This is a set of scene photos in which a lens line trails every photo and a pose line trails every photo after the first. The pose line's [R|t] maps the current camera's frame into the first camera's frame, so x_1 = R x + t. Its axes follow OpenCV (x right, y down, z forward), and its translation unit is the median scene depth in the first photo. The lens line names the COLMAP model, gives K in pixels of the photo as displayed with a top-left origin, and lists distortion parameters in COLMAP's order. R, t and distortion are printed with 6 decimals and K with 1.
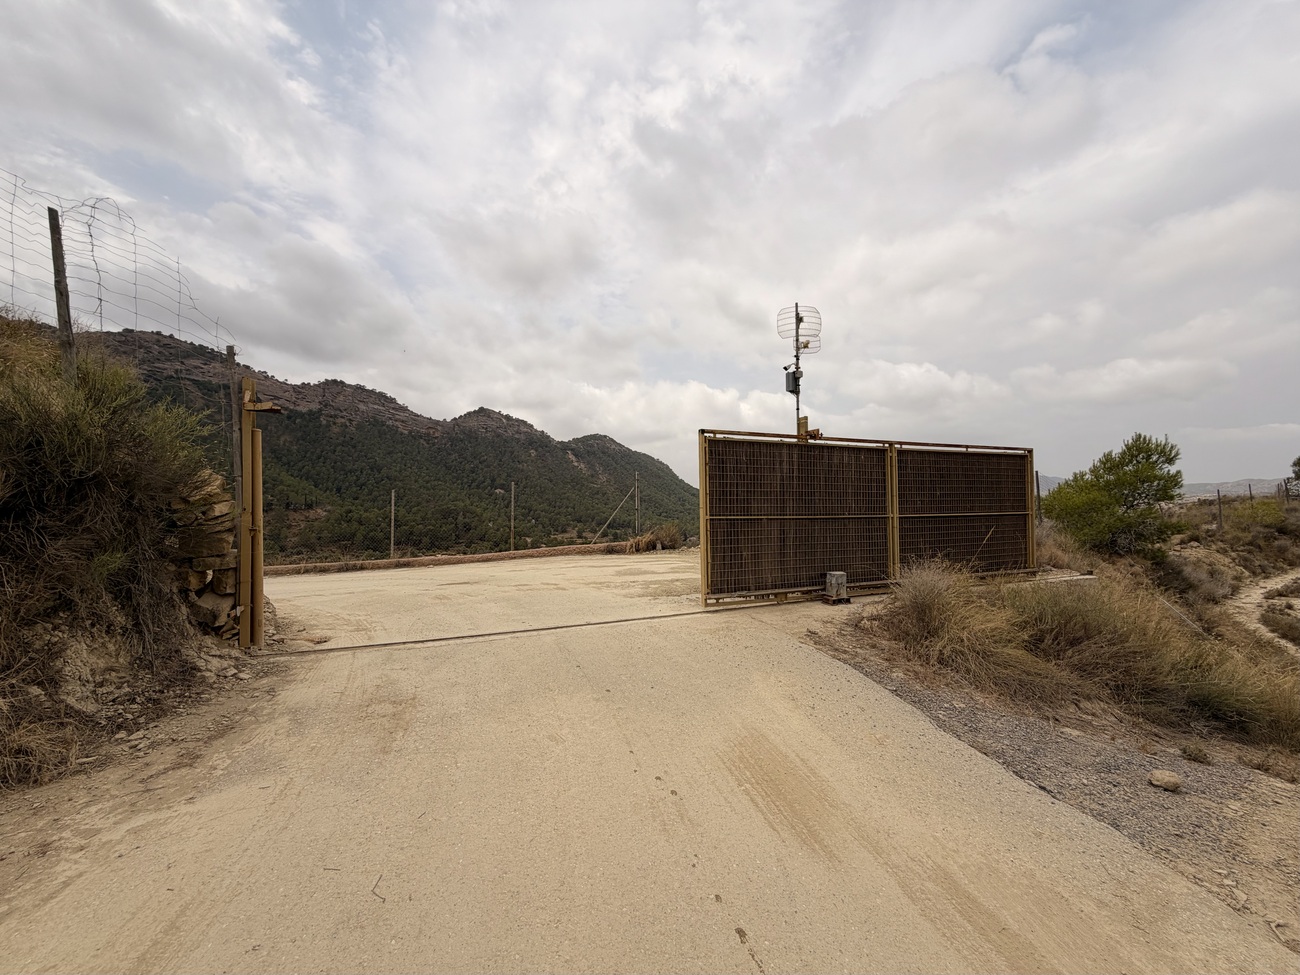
lens RADIAL K [[515.8, 0, 643.8], [0, 515.8, 499.0], [0, 0, 1]] dist [0.000698, 0.000239]
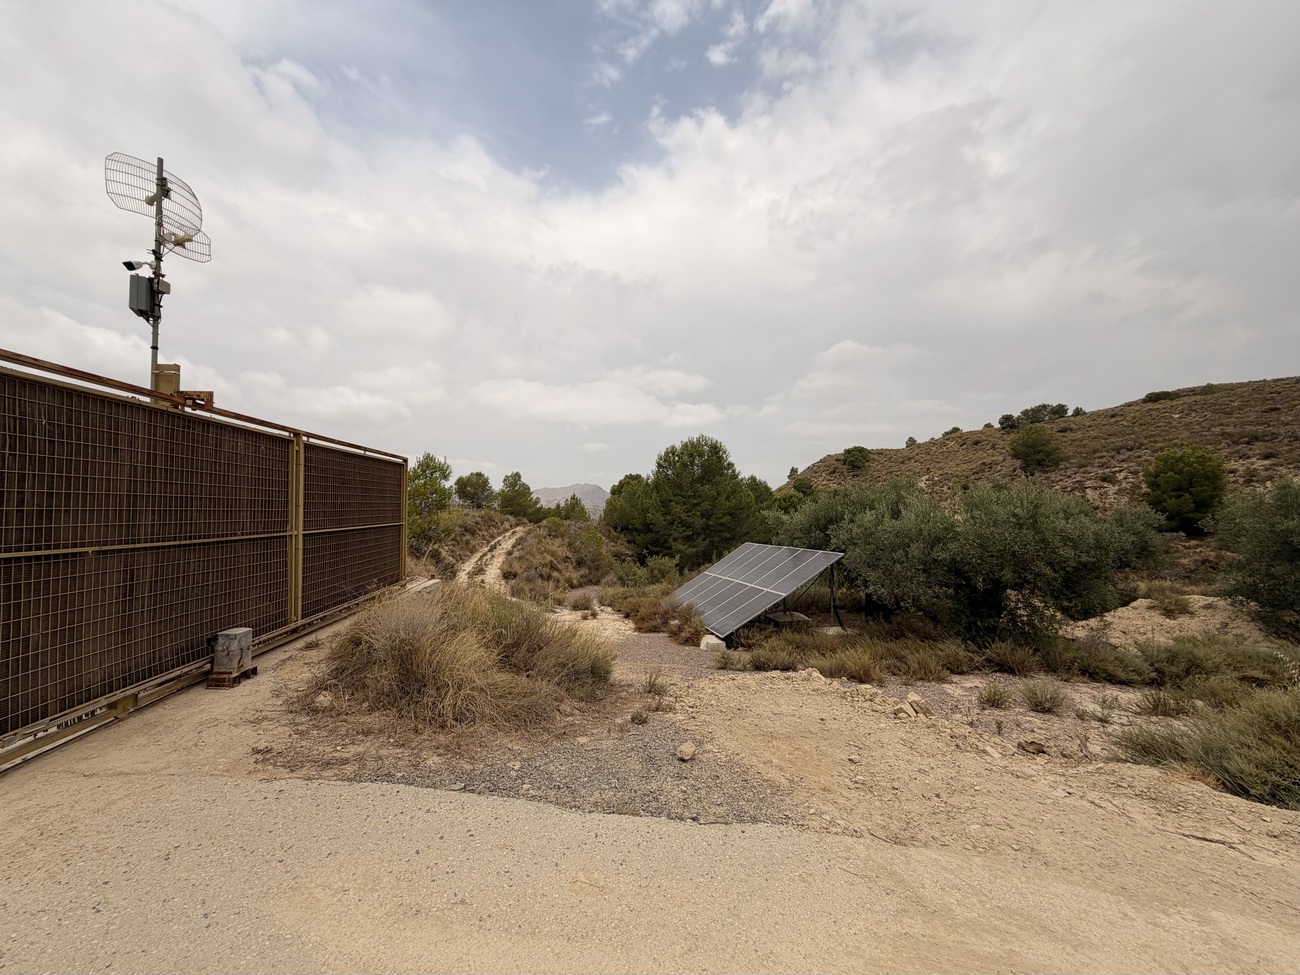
lens RADIAL K [[515.8, 0, 646.7], [0, 515.8, 490.6], [0, 0, 1]] dist [0.000698, 0.000239]
pose [[0.280363, 0.035259, 0.959246, -0.079765], [-0.008483, 0.999377, -0.034255, -0.006666], [-0.959857, 0.001466, 0.280487, 0.339755]]
